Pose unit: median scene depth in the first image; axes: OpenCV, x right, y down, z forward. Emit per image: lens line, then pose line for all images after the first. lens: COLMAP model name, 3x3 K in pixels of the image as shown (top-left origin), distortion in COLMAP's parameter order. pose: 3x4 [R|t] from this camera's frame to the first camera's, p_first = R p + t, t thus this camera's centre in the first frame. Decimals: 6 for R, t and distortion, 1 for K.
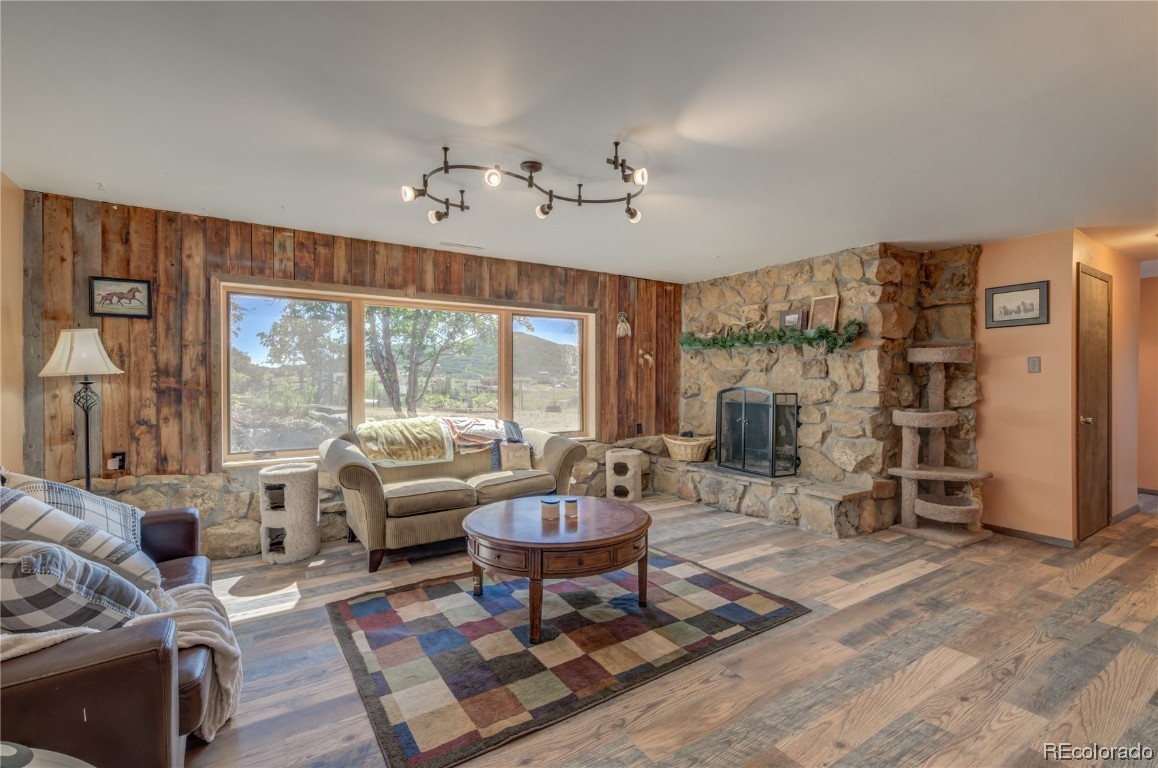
lens RADIAL K [[514.1, 0, 577.6], [0, 514.1, 385.3], [0, 0, 1]] dist [-0.012093, 0.003023]
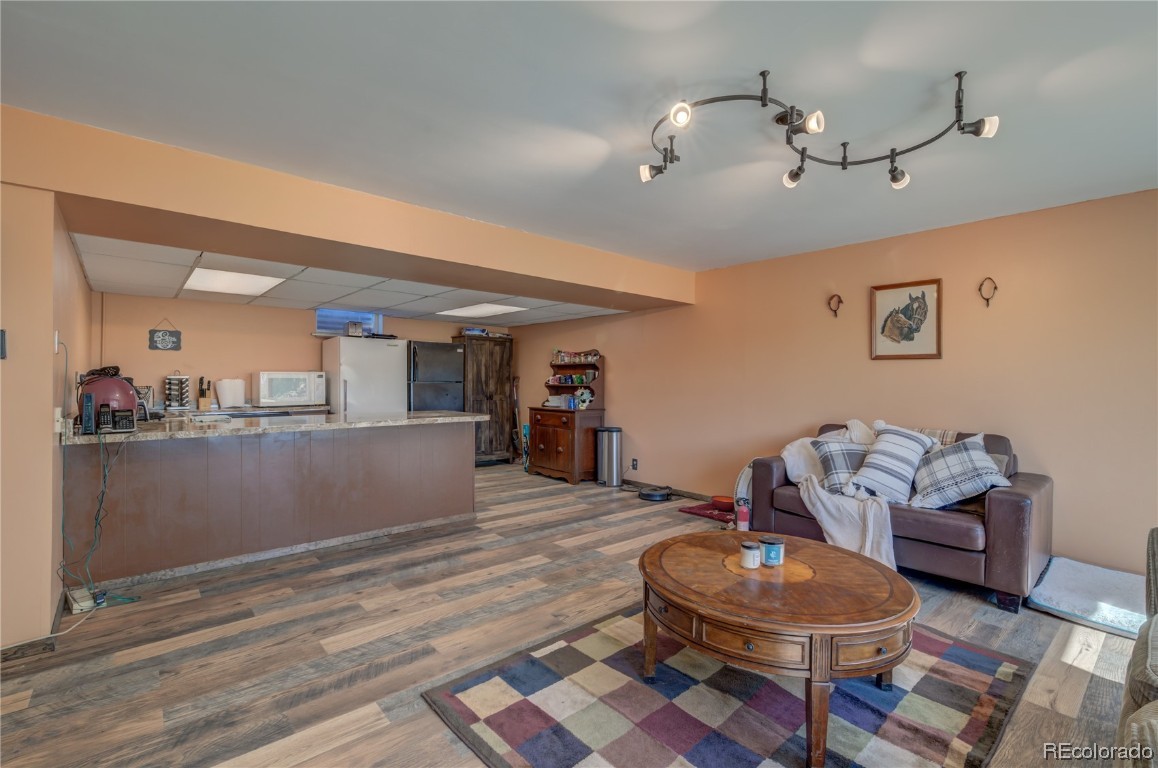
lens RADIAL K [[514.1, 0, 578.3], [0, 514.1, 381.3], [0, 0, 1]] dist [-0.012093, 0.003023]
pose [[-0.989409, -0.010306, -0.144786, 0.405733], [-0.013013, 0.999758, 0.017762, -0.021490], [0.144568, 0.019458, -0.989304, 2.039389]]
